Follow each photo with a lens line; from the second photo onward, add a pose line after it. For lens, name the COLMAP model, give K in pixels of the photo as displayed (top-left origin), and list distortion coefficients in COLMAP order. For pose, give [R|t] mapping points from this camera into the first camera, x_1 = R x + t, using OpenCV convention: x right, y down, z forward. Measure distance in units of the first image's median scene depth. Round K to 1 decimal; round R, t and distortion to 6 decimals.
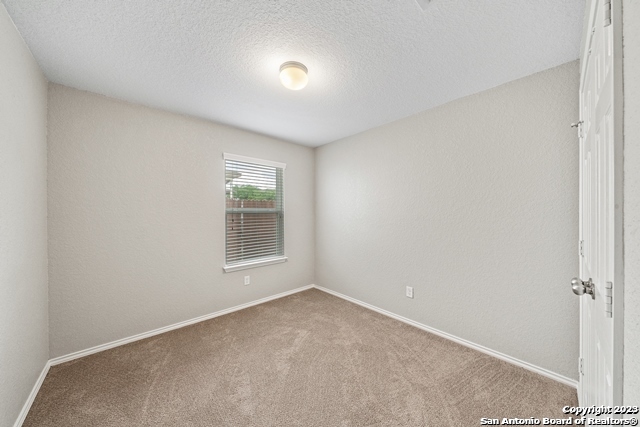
lens RADIAL K [[221.1, 0, 320.6], [0, 221.1, 210.9], [0, 0, 1]] dist [-0.006227, 0.000123]
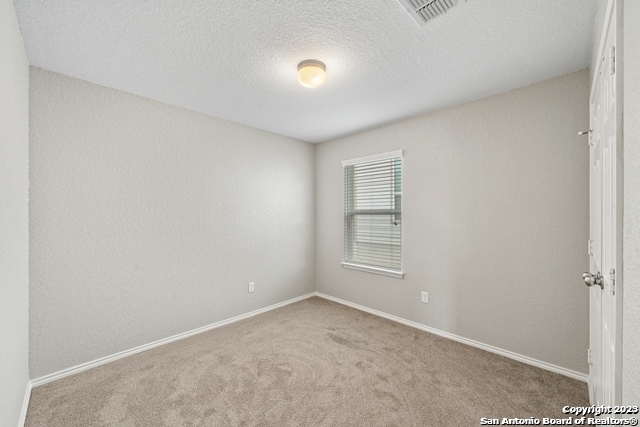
lens RADIAL K [[253.9, 0, 319.7], [0, 253.9, 211.9], [0, 0, 1]] dist [-0.000356, -0.000384]
pose [[0.998470, -0.001980, 0.055268, -0.229377], [0.001884, 0.999997, 0.001784, -0.009522], [-0.055272, -0.001678, 0.998470, -0.185683]]
